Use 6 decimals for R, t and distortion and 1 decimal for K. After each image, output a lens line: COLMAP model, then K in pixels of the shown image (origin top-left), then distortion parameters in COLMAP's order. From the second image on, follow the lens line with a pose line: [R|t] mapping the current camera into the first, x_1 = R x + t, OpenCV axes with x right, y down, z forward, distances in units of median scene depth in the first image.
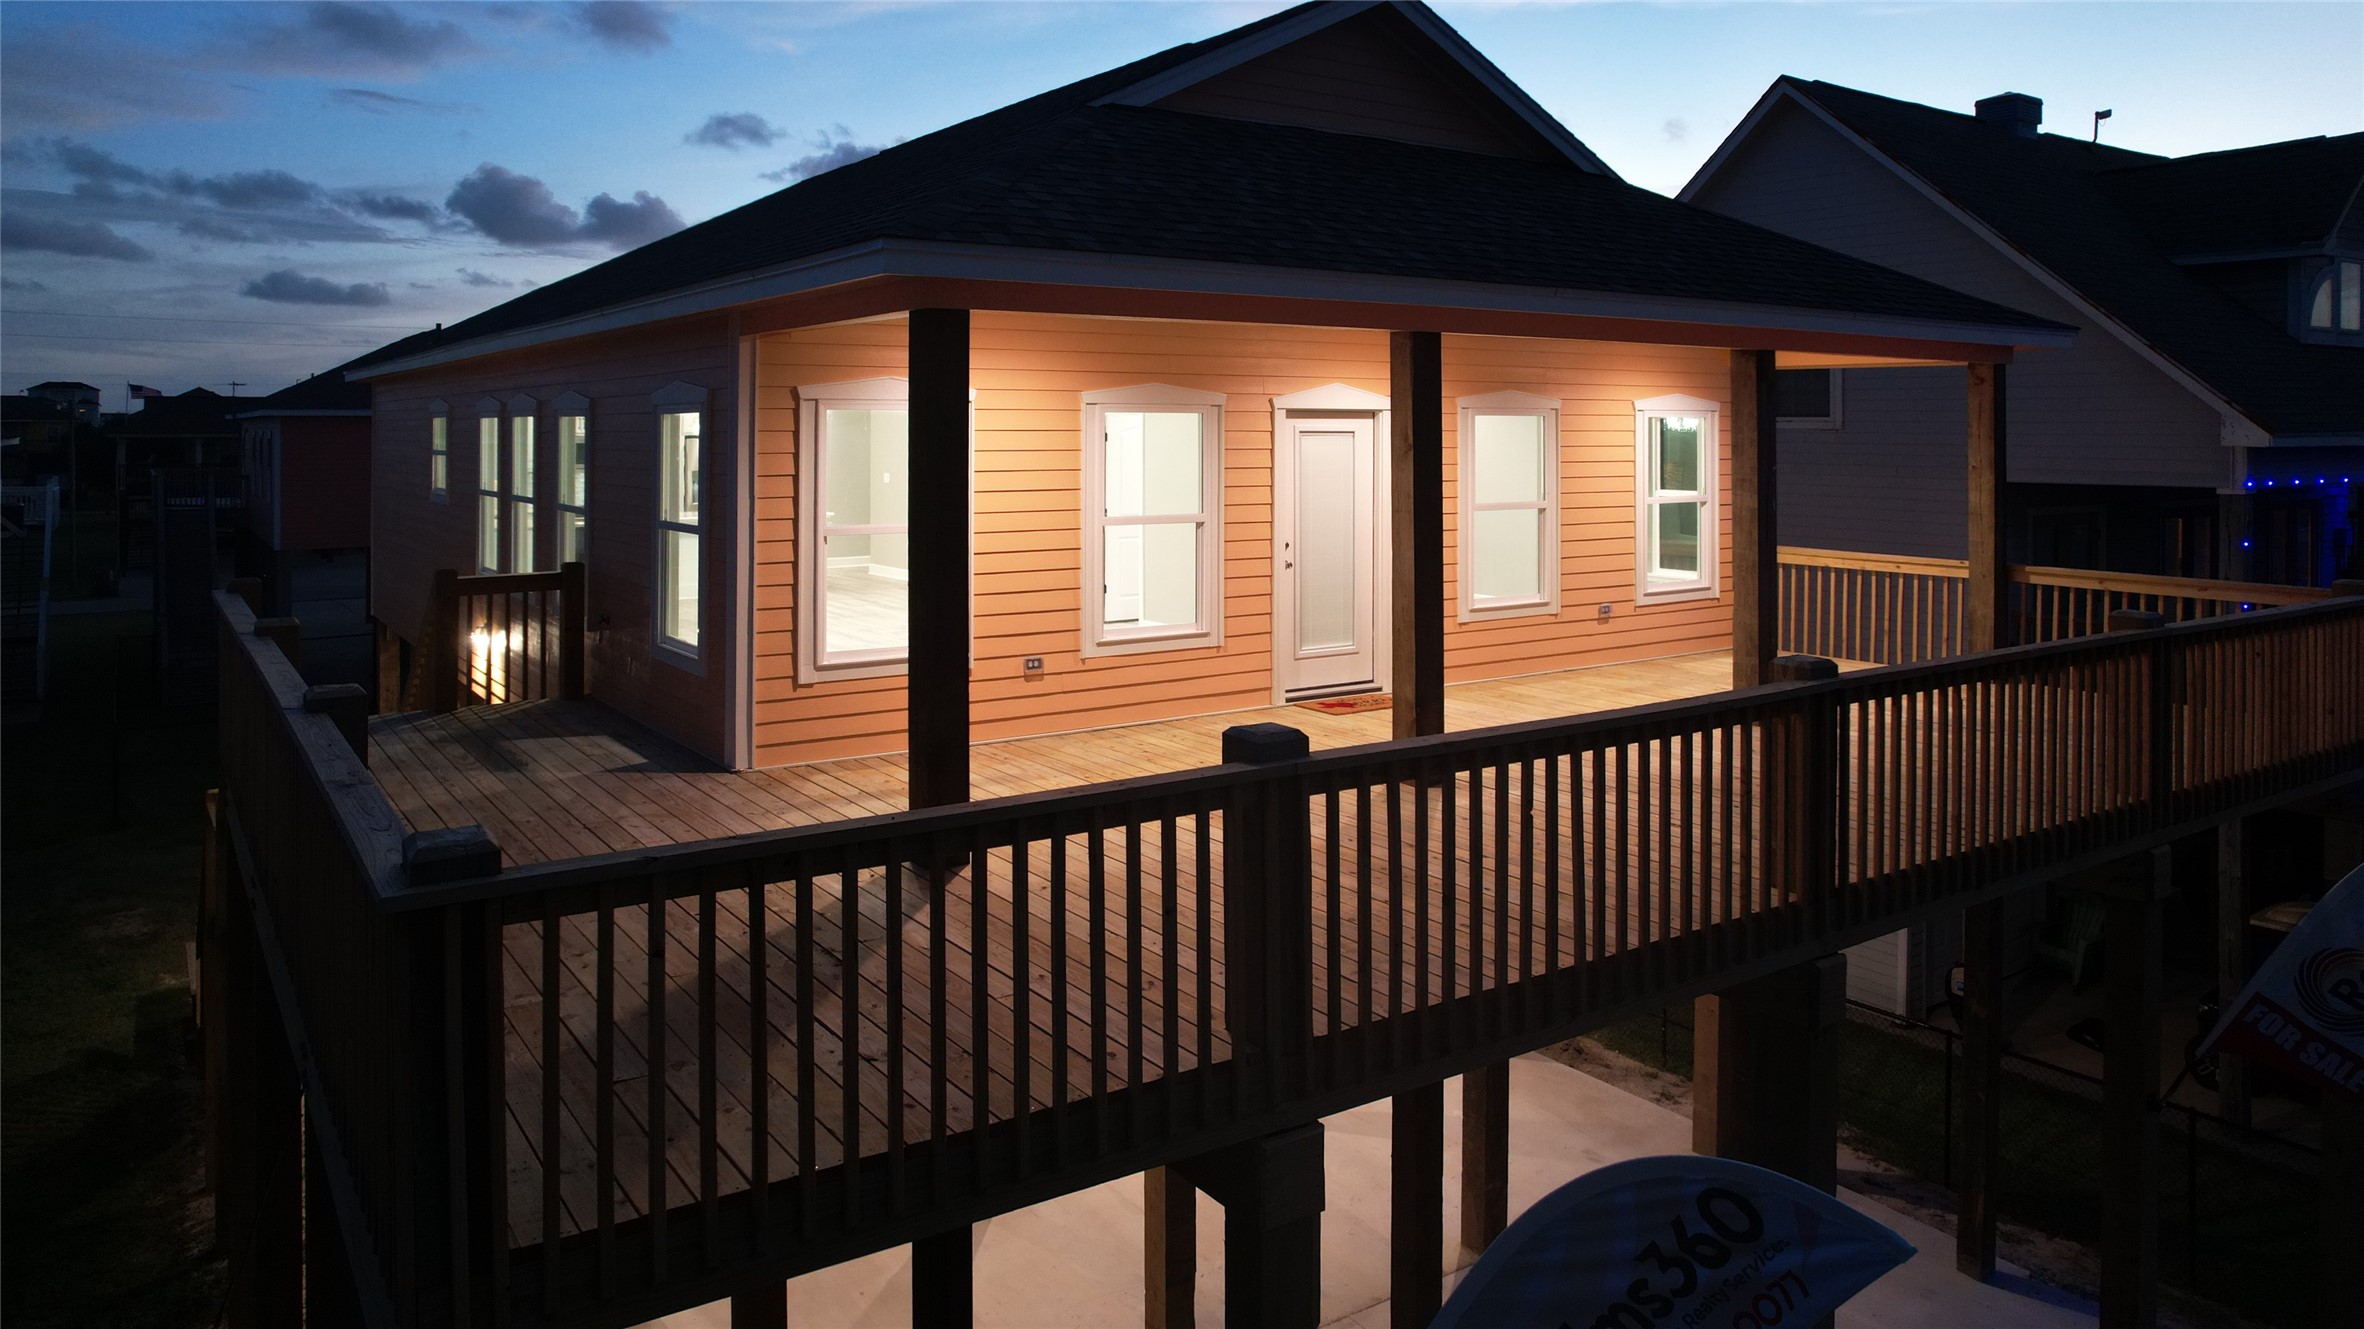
lens RADIAL K [[1633.4, 0, 1189.4], [0, 1633.4, 417.5], [0, 0, 1]] dist [-0.005630, -0.004214]
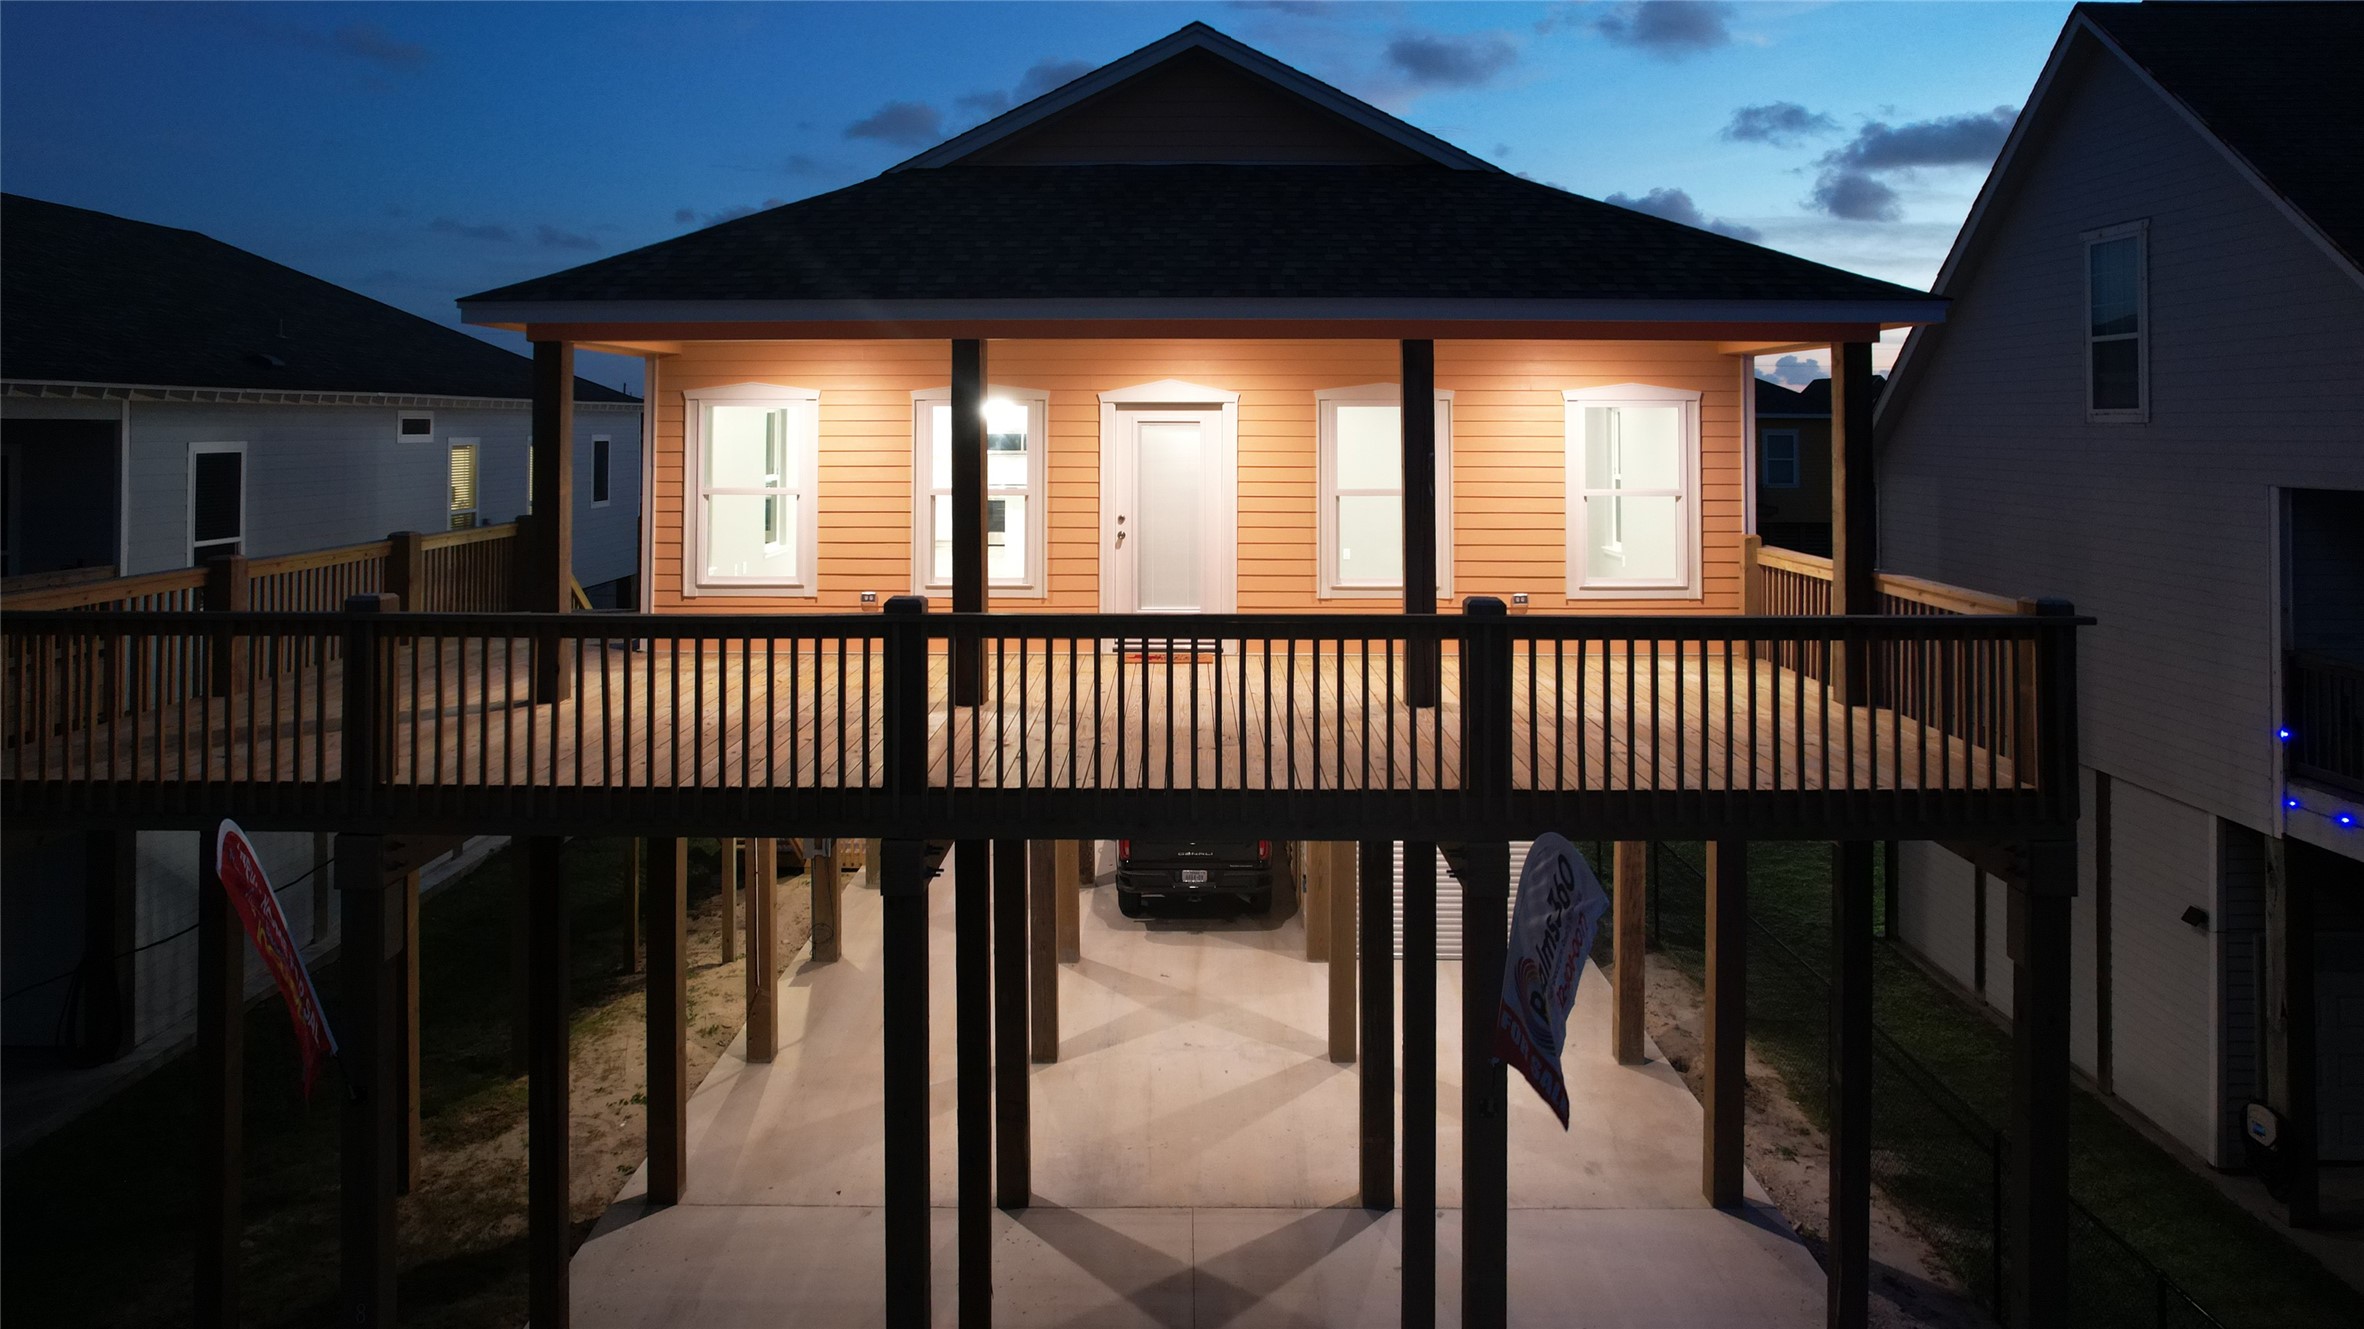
lens RADIAL K [[1572.3, 0, 999.8], [0, 1572.3, 413.8], [0, 0, 1]] dist [0.000152, 0.000343]
pose [[0.795214, -0.007683, -0.606280, 0.739148], [0.004641, 0.999968, -0.006585, 0.010921], [0.606311, 0.002423, 0.795224, 0.051173]]
